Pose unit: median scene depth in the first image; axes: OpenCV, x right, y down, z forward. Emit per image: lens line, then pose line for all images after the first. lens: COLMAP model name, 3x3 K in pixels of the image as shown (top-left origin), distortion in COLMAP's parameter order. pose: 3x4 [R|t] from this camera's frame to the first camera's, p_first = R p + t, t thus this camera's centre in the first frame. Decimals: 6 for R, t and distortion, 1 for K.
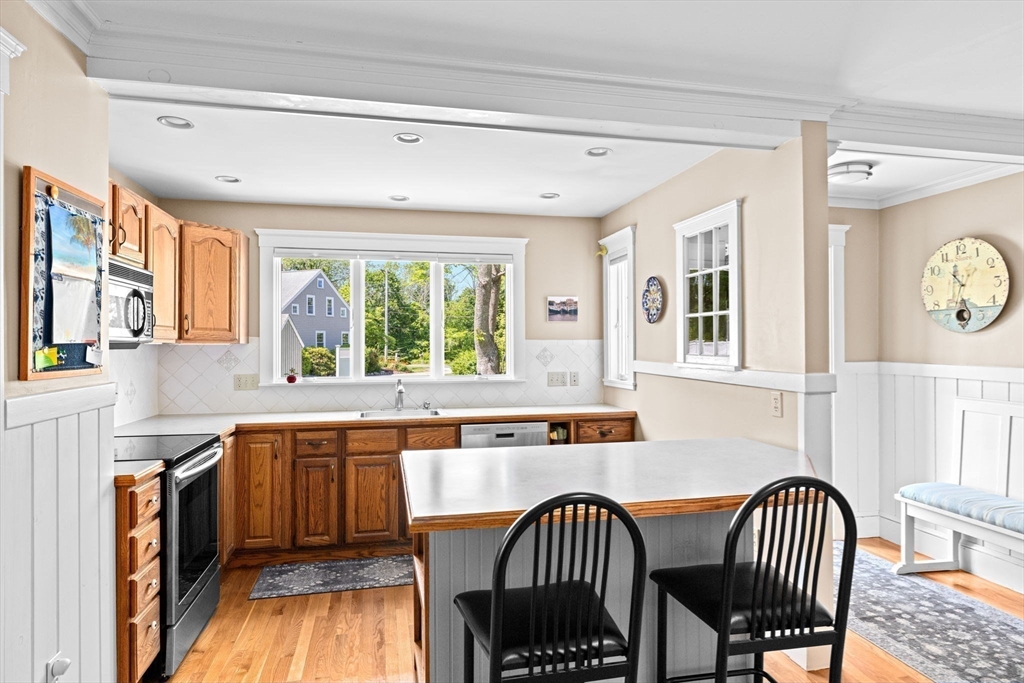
lens RADIAL K [[606.7, 0, 511.1], [0, 606.7, 341.8], [0, 0, 1]] dist [-0.006392, 0.001739]
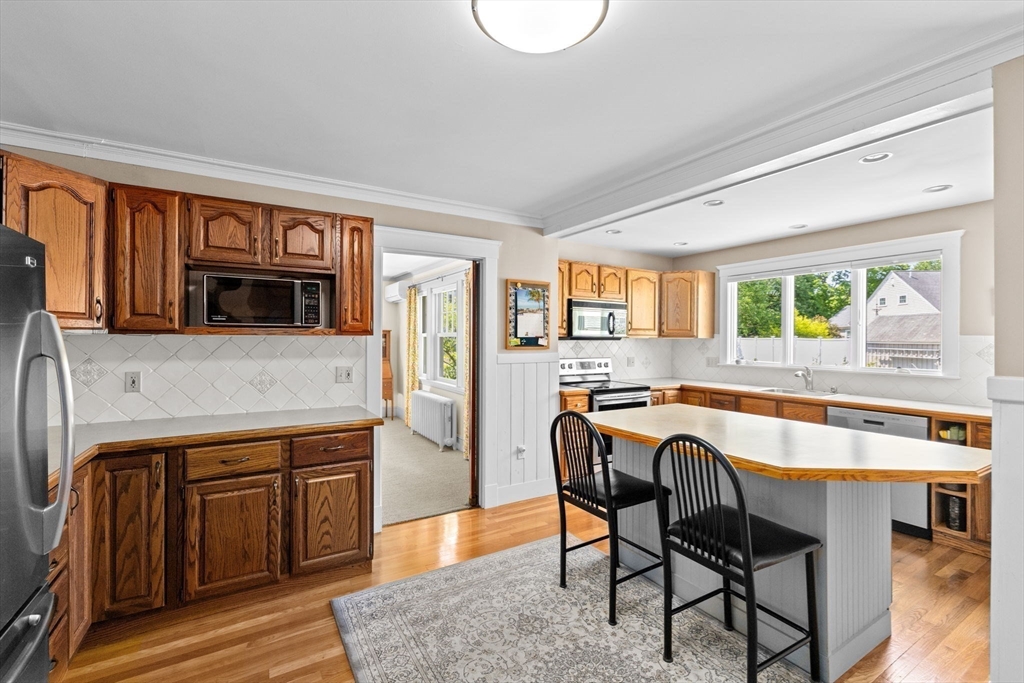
lens RADIAL K [[443.3, 0, 513.9], [0, 443.3, 340.9], [0, 0, 1]] dist [-0.000453, 0.000982]
pose [[0.324235, 0.009669, -0.945927, 0.589522], [-0.002197, 0.999953, 0.009468, 0.000161], [0.945974, -0.000992, 0.324241, 0.134203]]
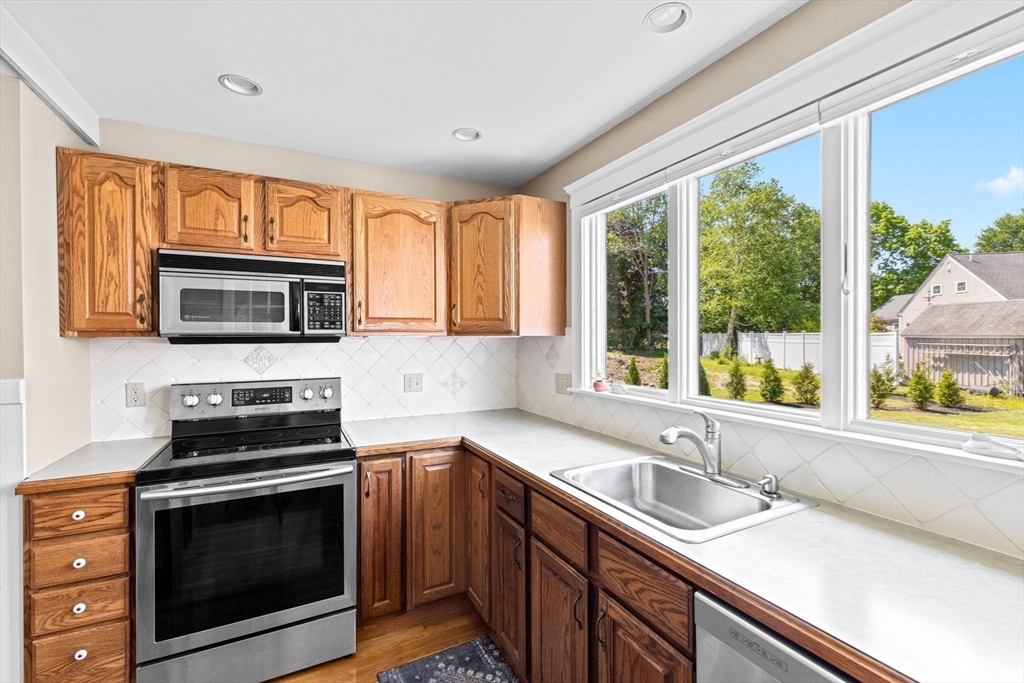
lens RADIAL K [[443.3, 0, 512.1], [0, 443.3, 338.8], [0, 0, 1]] dist [-0.000453, 0.000982]
pose [[0.256520, 0.008447, -0.966502, 0.127247], [0.007760, 0.999912, 0.010799, 0.000343], [0.966508, -0.010270, 0.256432, 0.910053]]
